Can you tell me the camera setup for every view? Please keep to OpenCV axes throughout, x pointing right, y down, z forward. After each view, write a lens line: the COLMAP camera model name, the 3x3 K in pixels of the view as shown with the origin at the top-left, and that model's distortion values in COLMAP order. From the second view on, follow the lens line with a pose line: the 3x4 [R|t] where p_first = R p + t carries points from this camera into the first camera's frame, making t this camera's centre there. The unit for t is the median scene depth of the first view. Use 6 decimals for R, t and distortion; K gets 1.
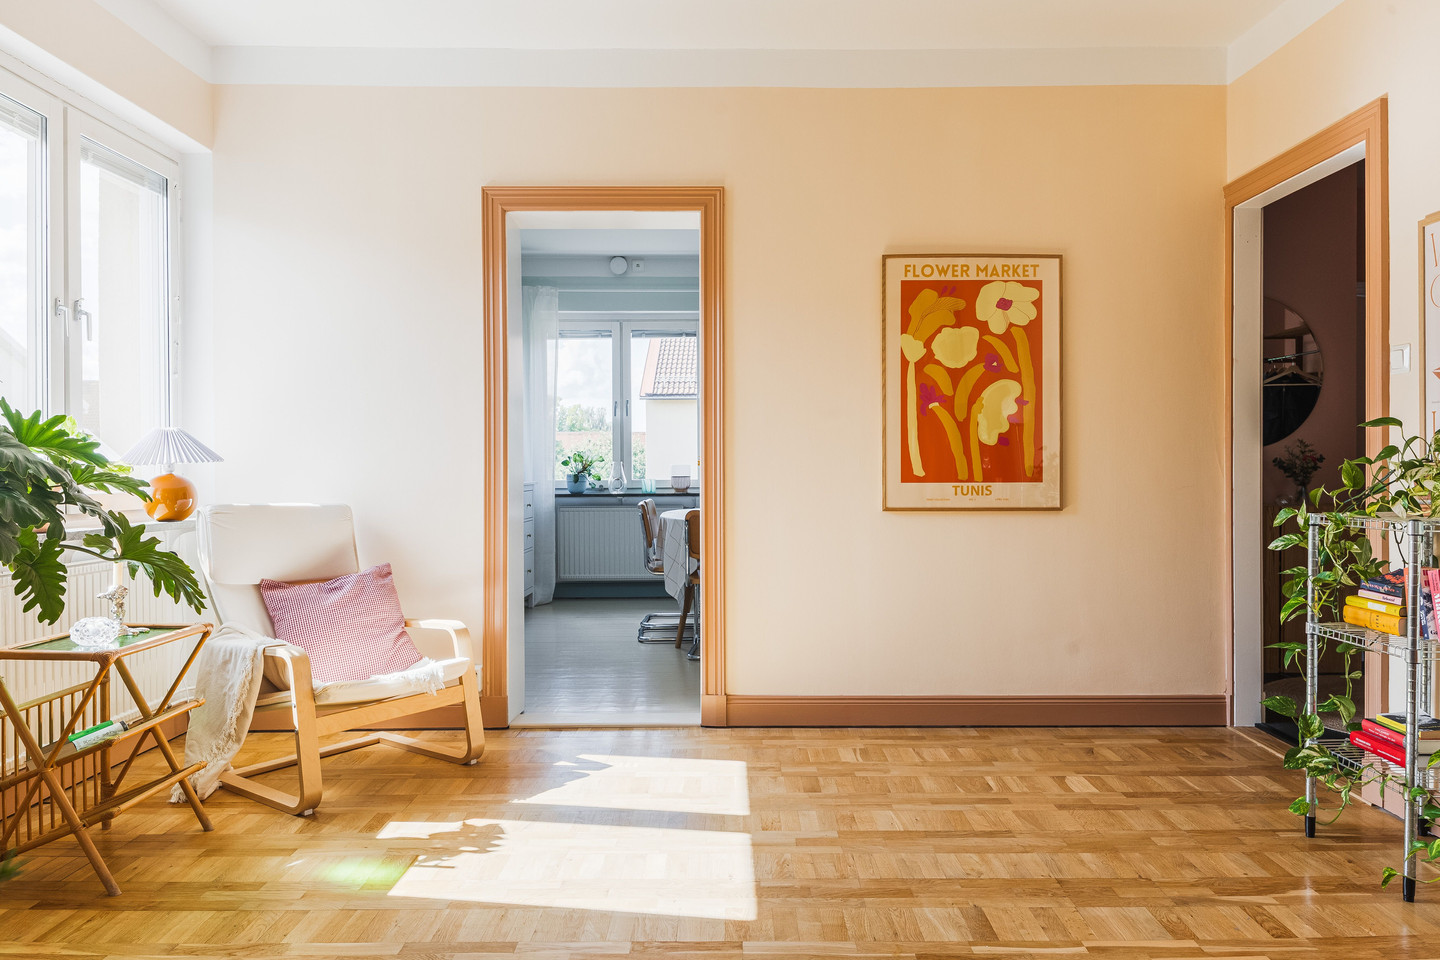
lens RADIAL K [[967.6, 0, 720.0], [0, 967.6, 480.0], [0, 0, 1]] dist [0.019403, -0.037887]
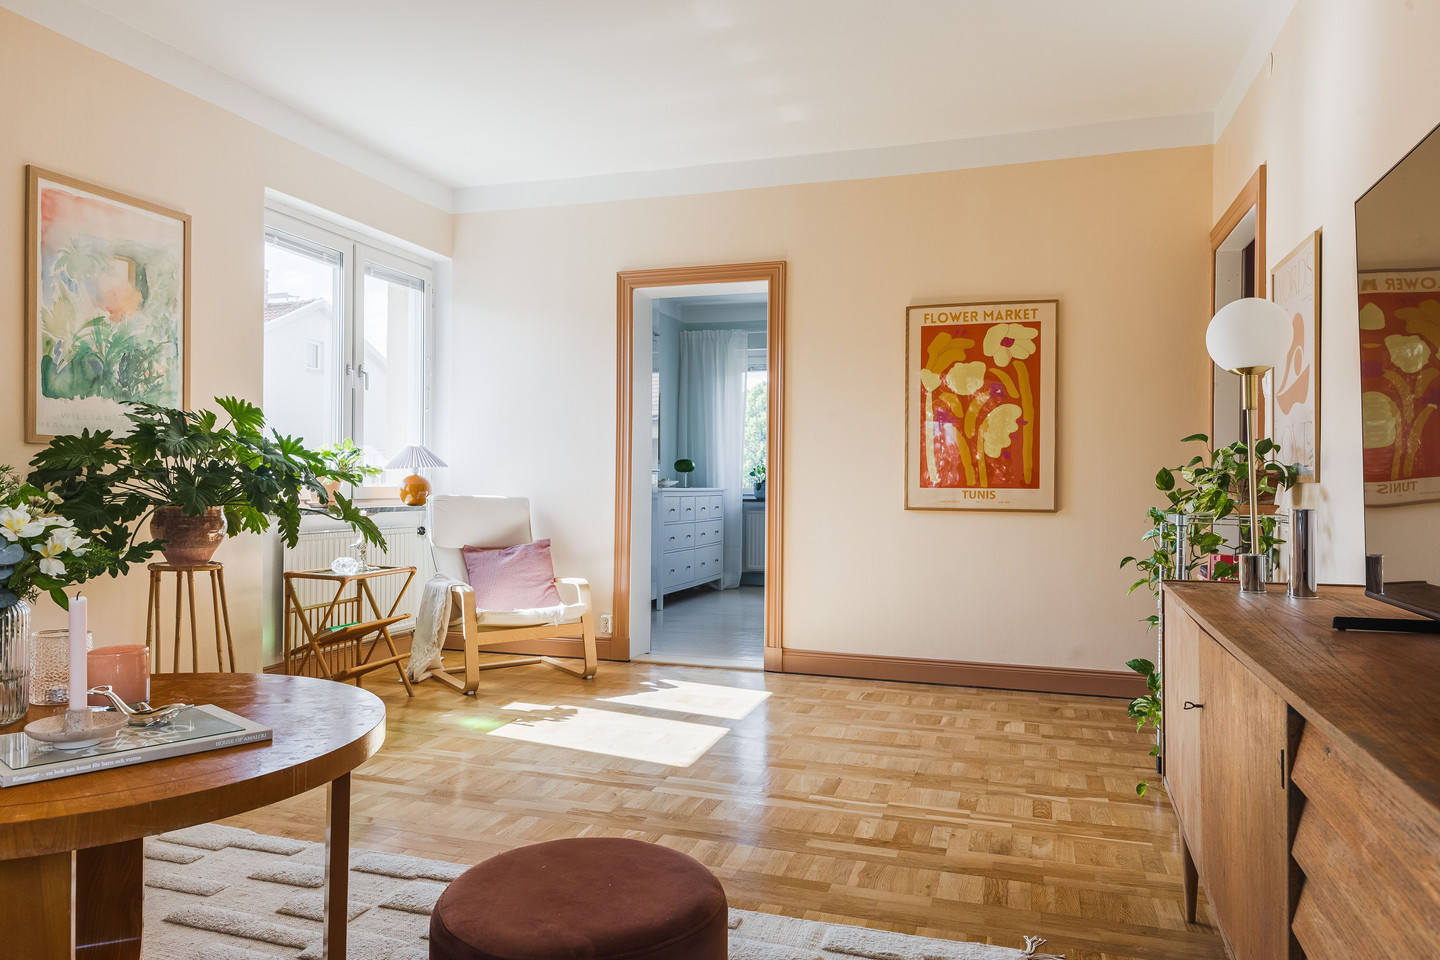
lens RADIAL K [[923.0, 0, 720.0], [0, 923.0, 480.0], [0, 0, 1]] dist [0.001912, -0.000873]
pose [[0.950052, 0.009755, -0.311939, 0.314242], [-0.014701, 0.999801, -0.013510, 0.013215], [0.311745, 0.017421, 0.950006, -0.215156]]
